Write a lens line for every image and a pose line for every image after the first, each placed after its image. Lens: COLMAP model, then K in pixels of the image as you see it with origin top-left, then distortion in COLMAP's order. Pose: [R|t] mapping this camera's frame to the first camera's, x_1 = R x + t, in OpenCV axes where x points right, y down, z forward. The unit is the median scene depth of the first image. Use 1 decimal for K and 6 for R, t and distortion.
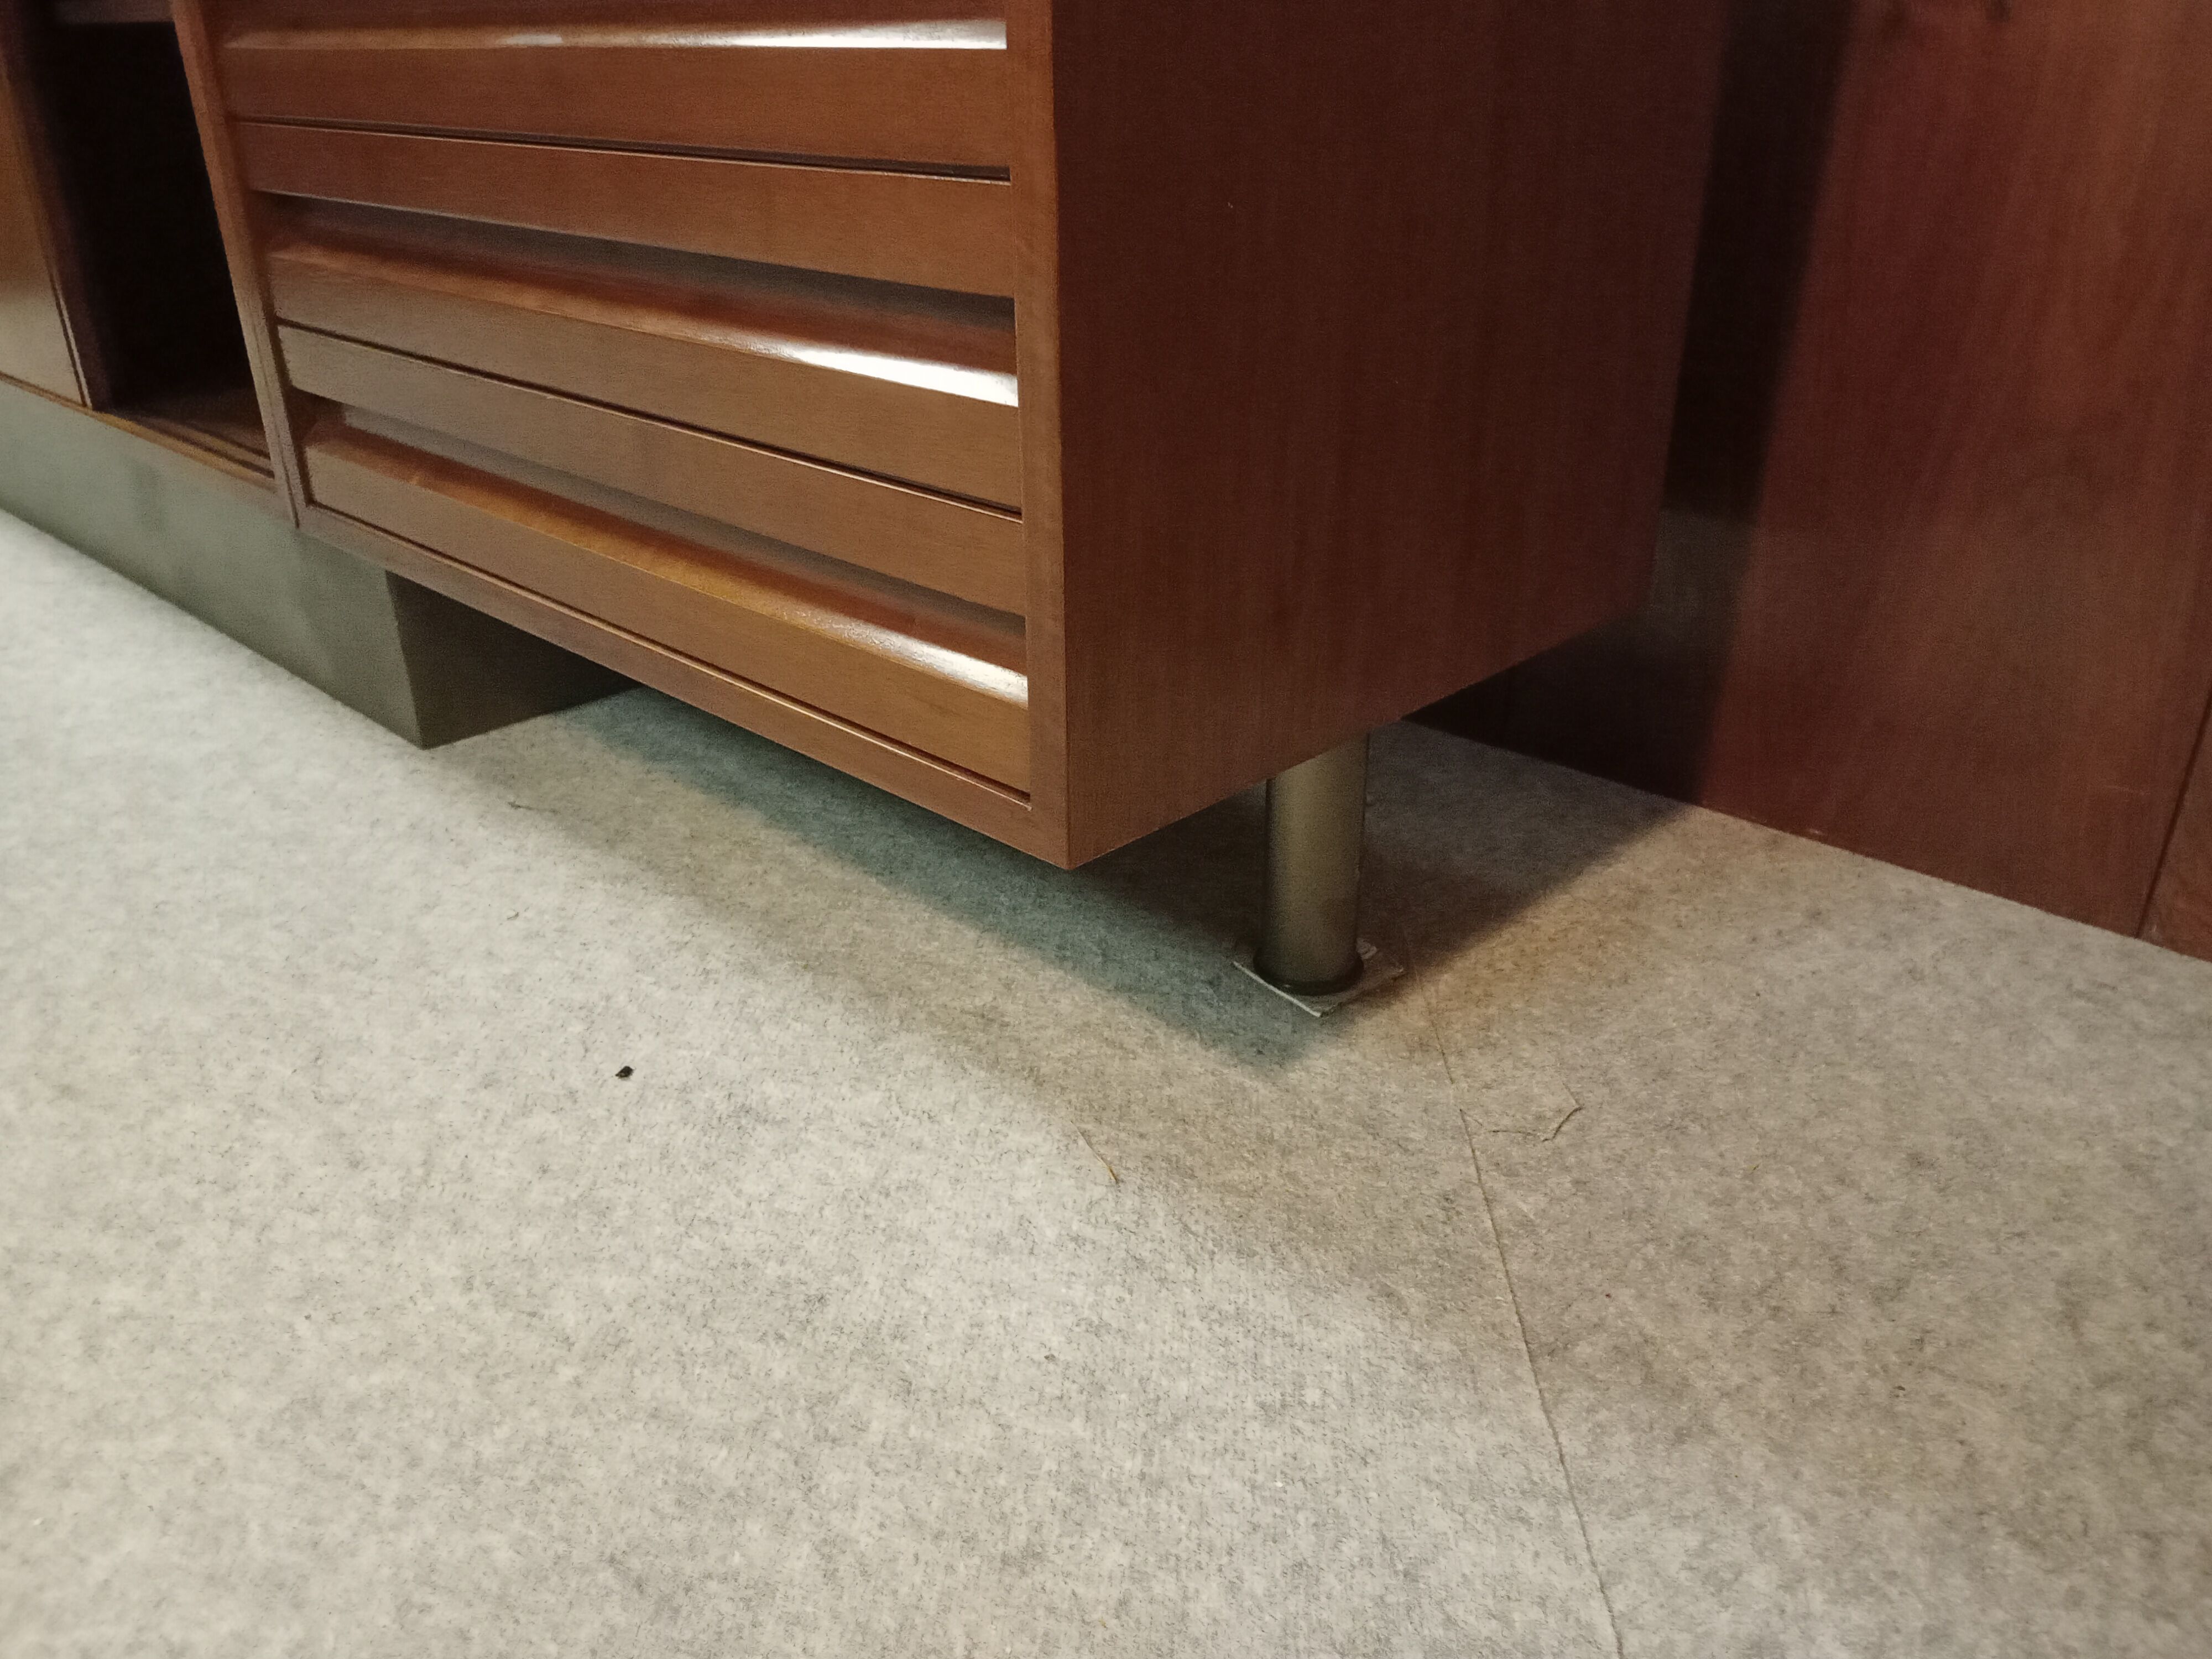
lens RADIAL K [[1696.4, 0, 1106.0], [0, 1696.4, 829.5], [0, 0, 1]] dist [0.104607, -0.195993]
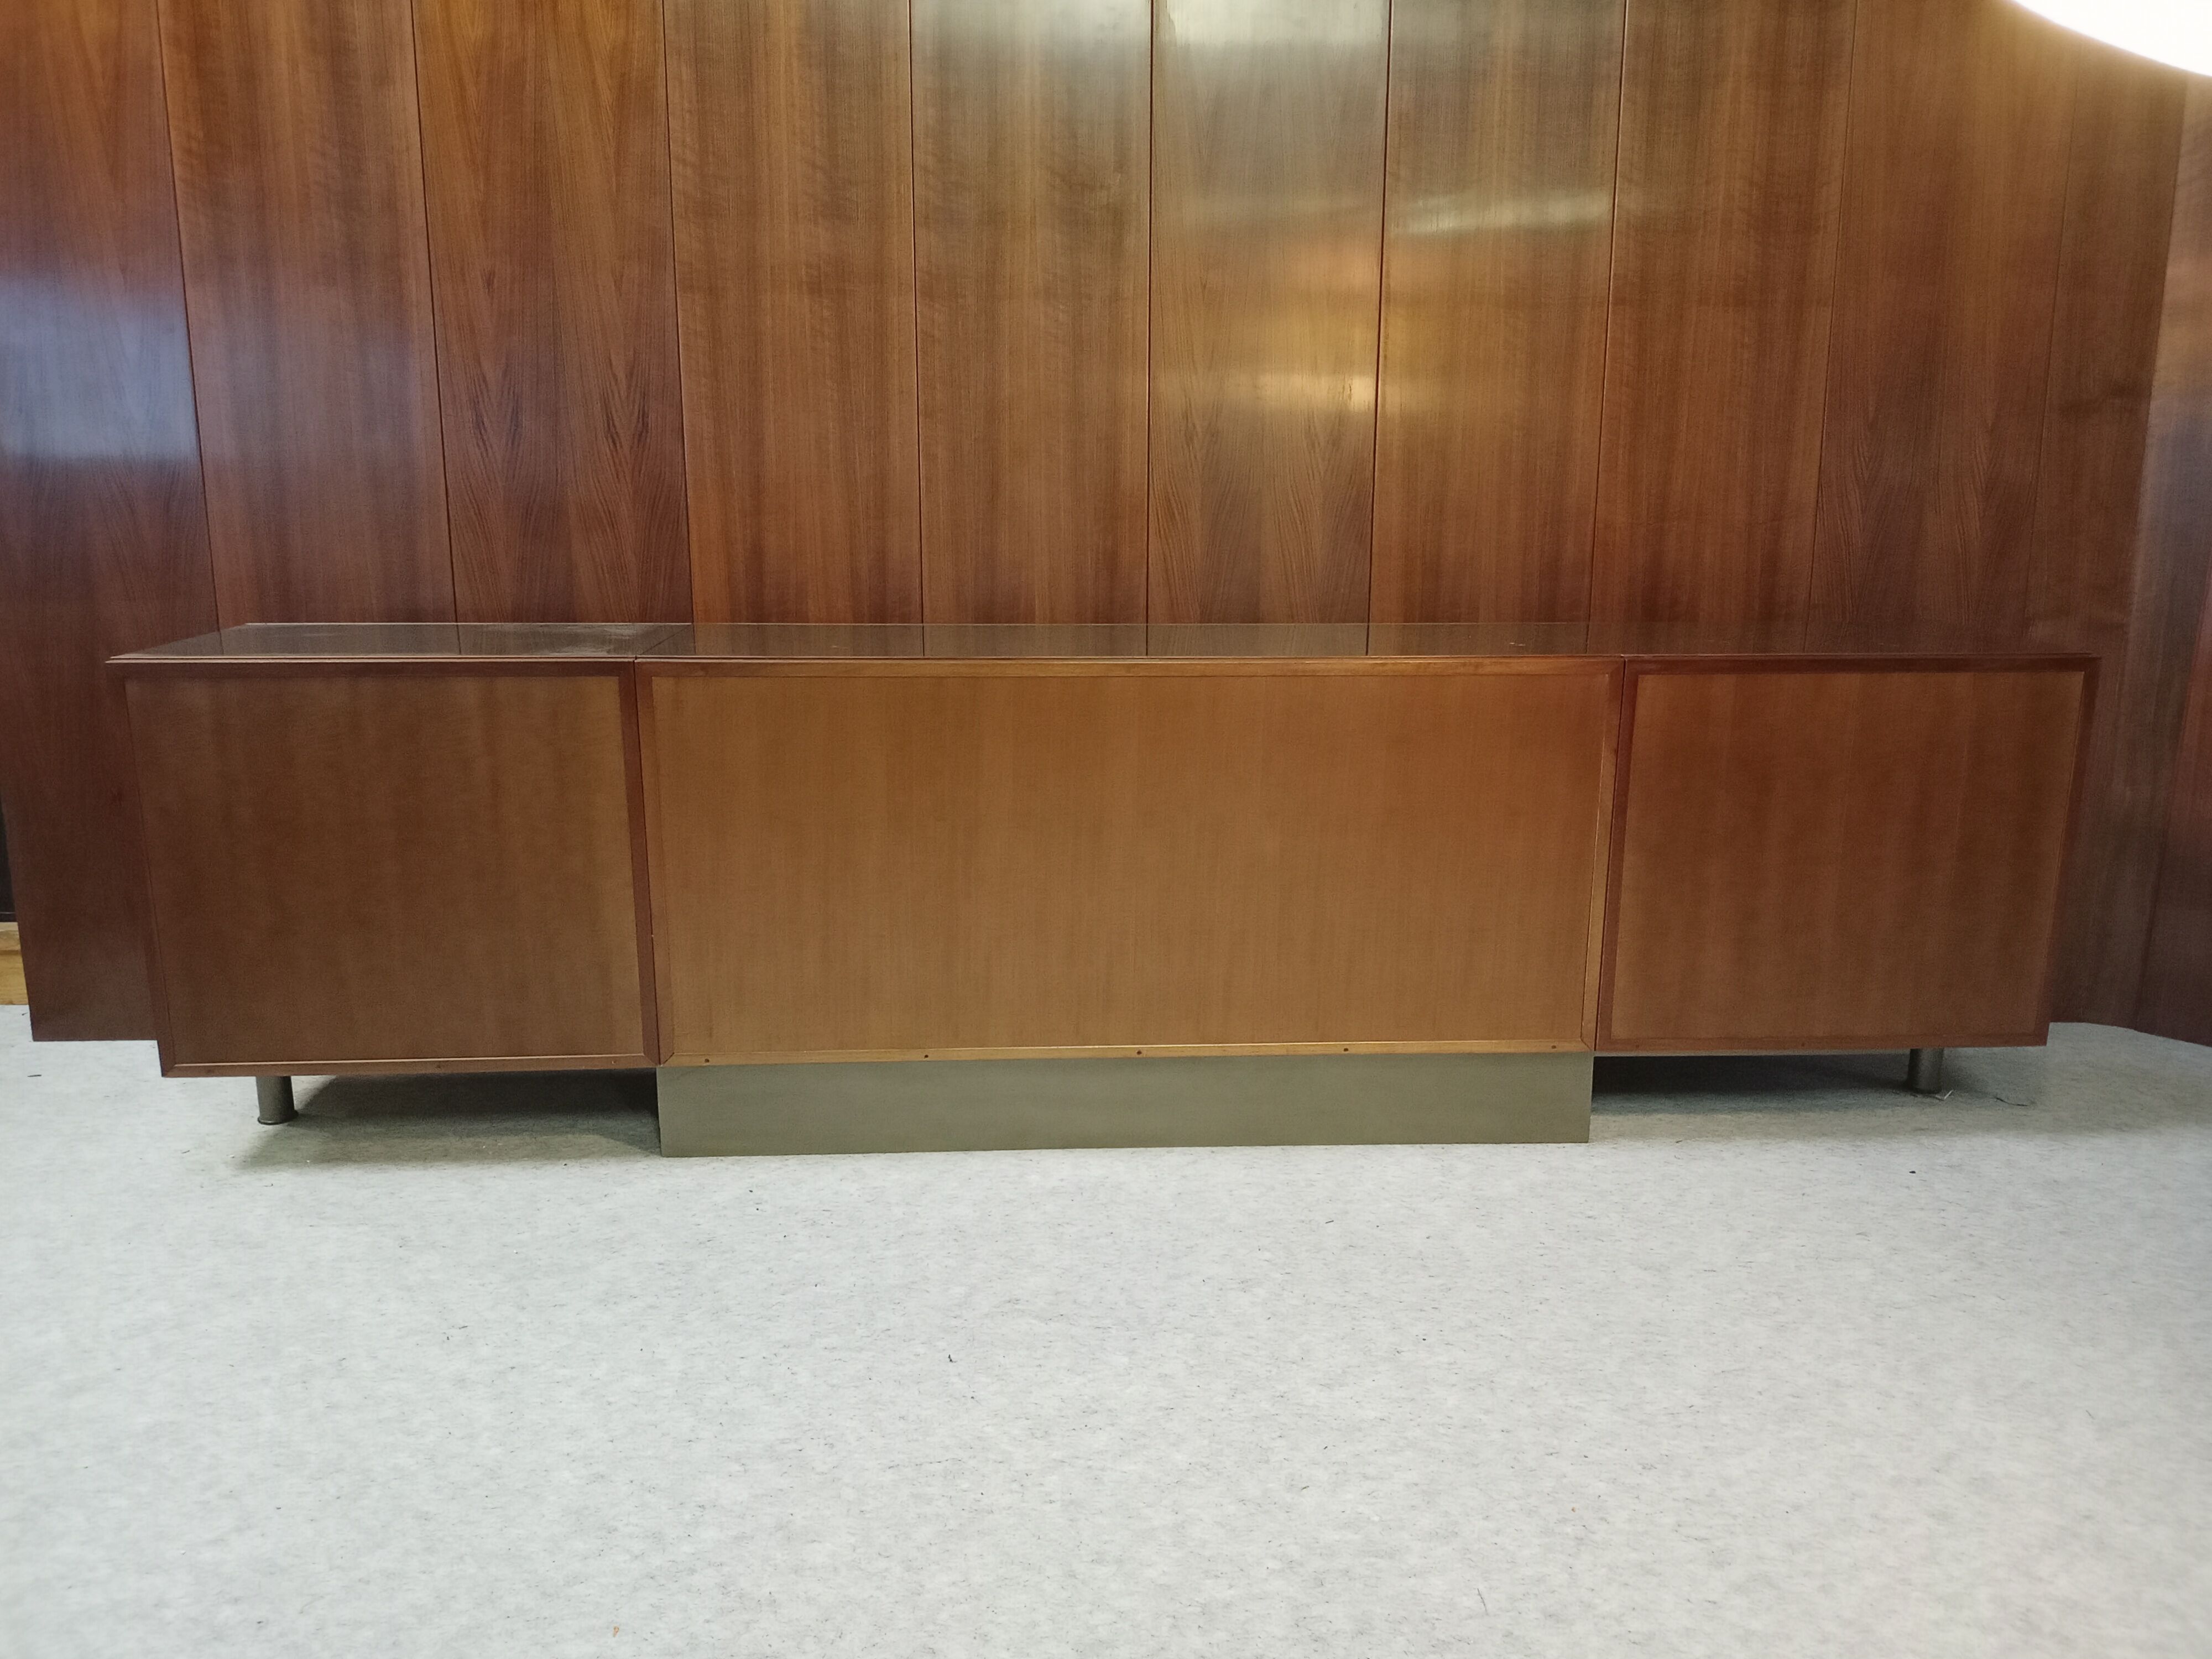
lens RADIAL K [[1717.7, 0, 1106.0], [0, 1717.7, 829.5], [0, 0, 1]] dist [0.004173, -0.008707]
pose [[0.671459, -0.162376, 0.723033, -3.258682], [0.298815, 0.952185, -0.063662, -0.659653], [-0.678124, 0.258799, 0.687874, -0.300524]]
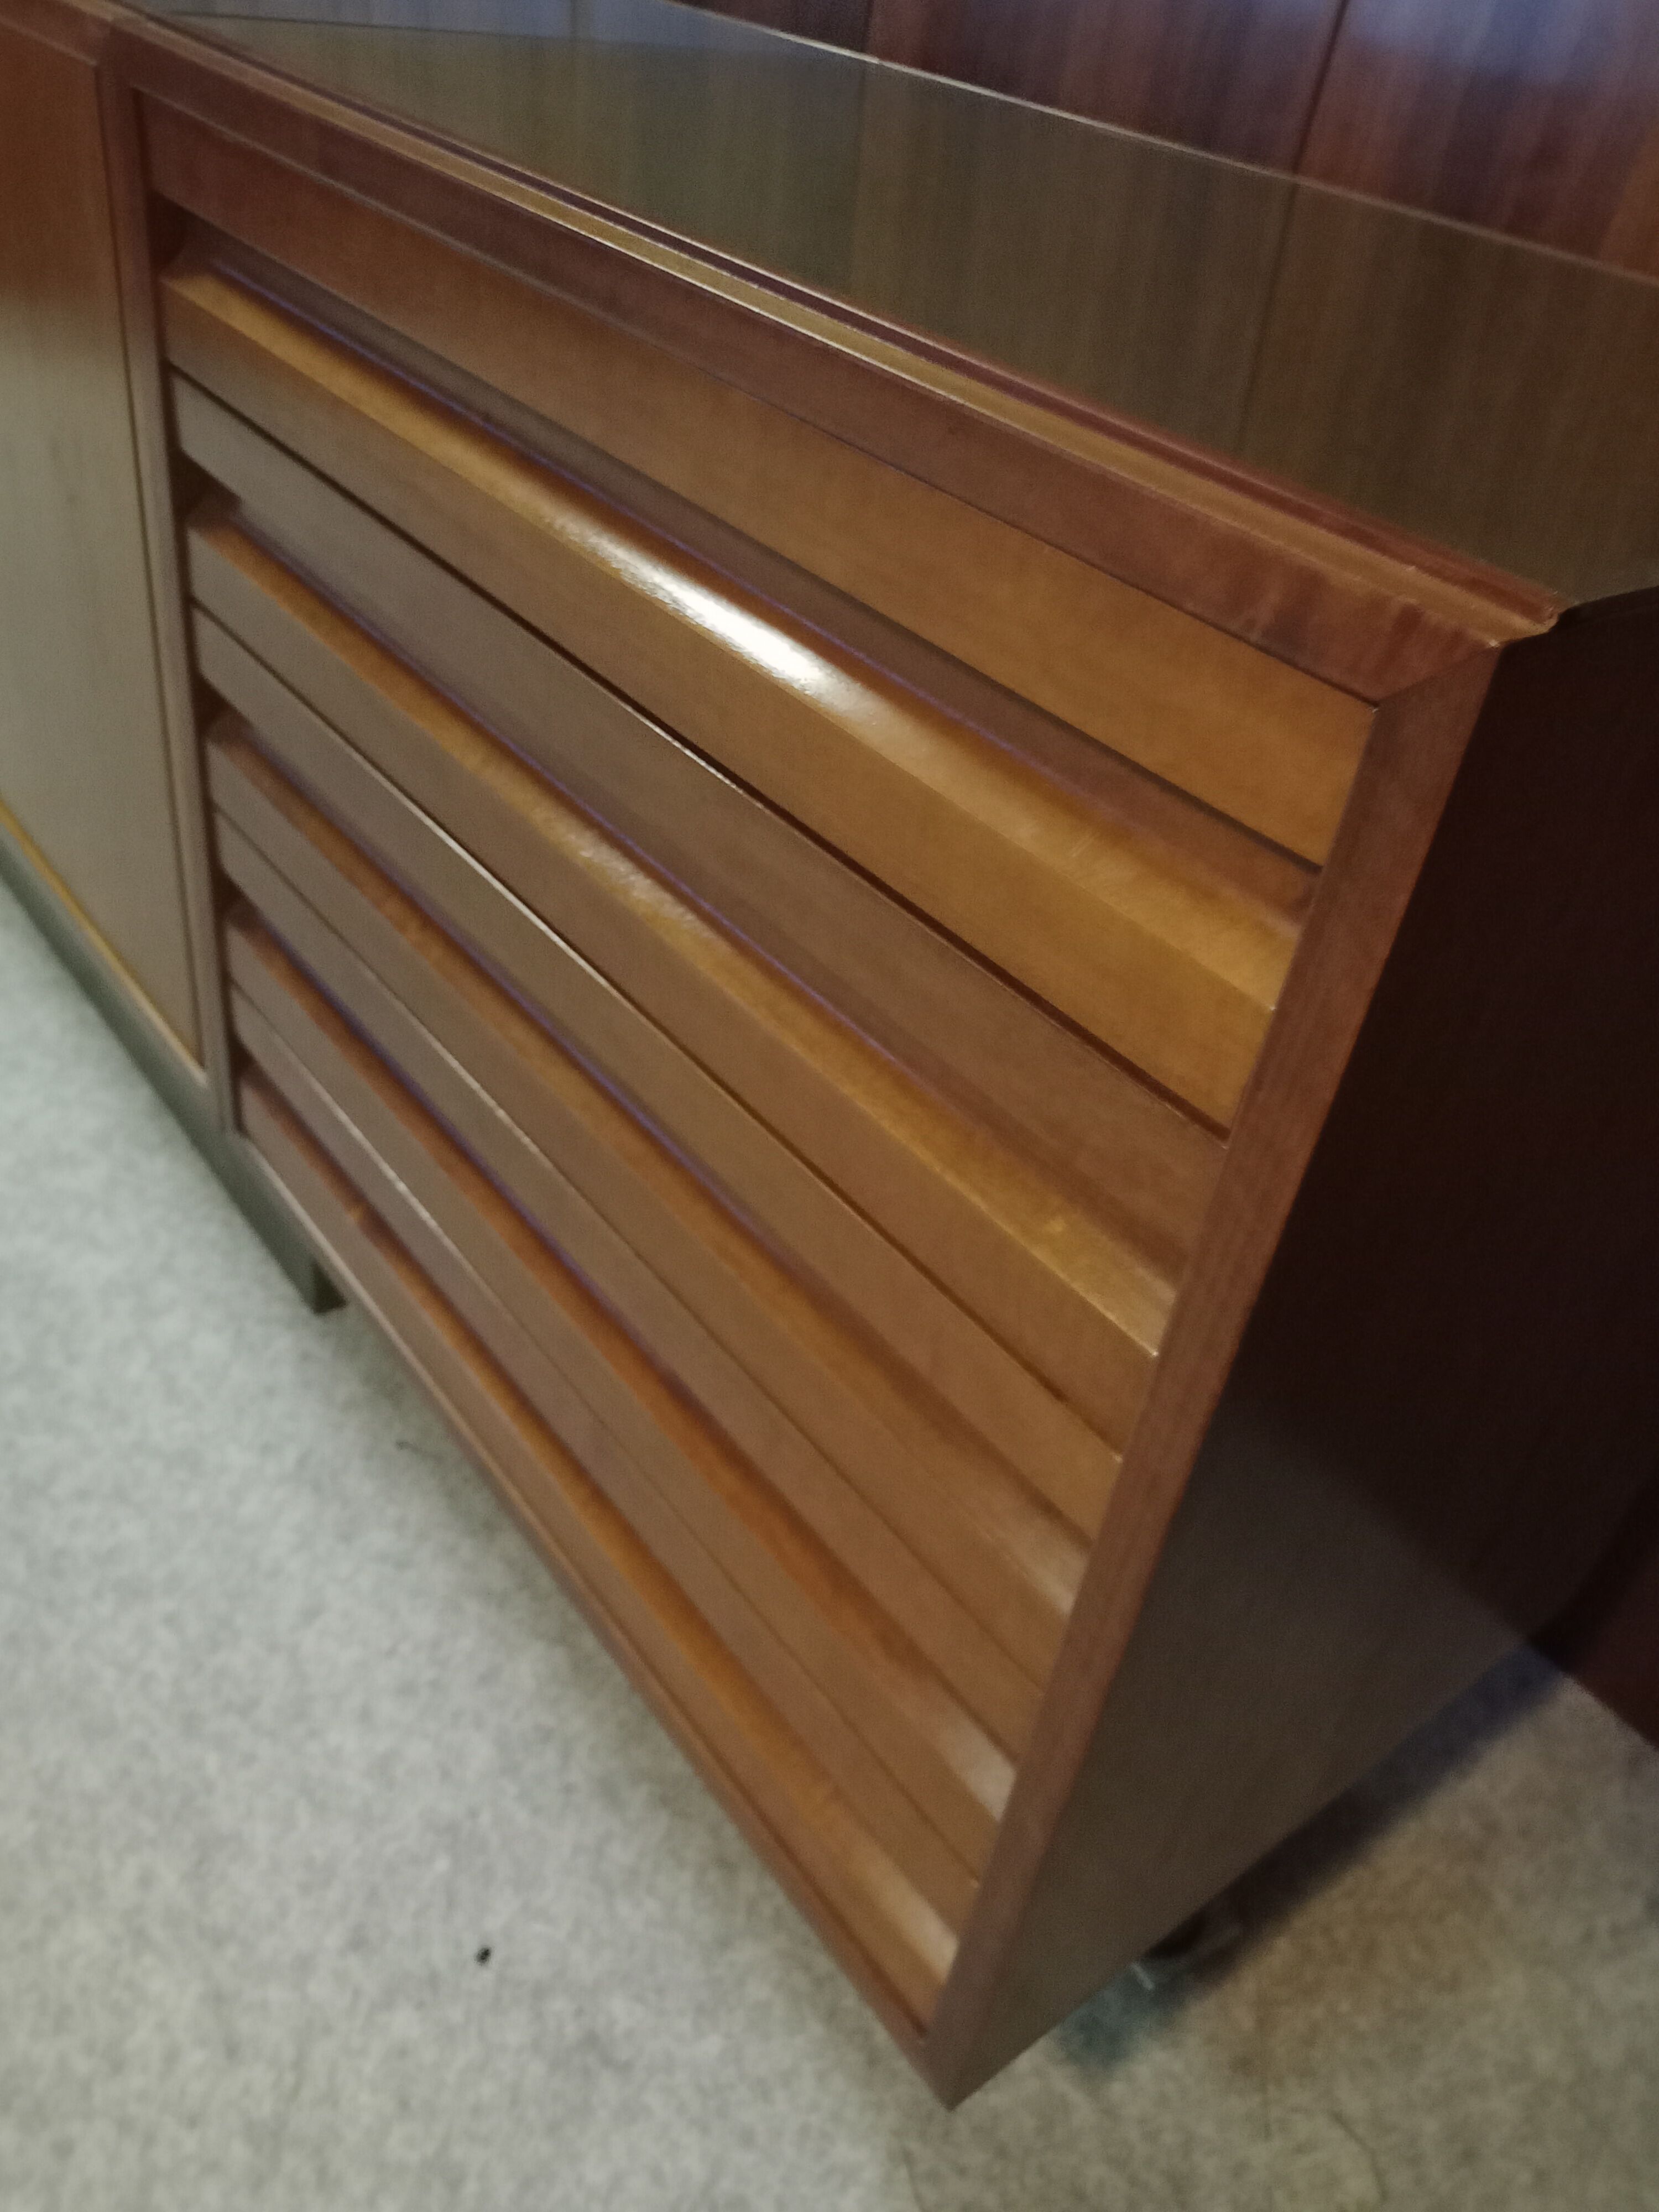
lens RADIAL K [[1717.7, 0, 824.5], [0, 1717.7, 1145.5], [0, 0, 1]] dist [0.004173, -0.008707]
pose [[0.982107, 0.186293, -0.027574, -0.132357], [-0.176306, 0.960998, 0.213069, -0.560182], [0.066192, -0.204395, 0.976648, 0.085099]]
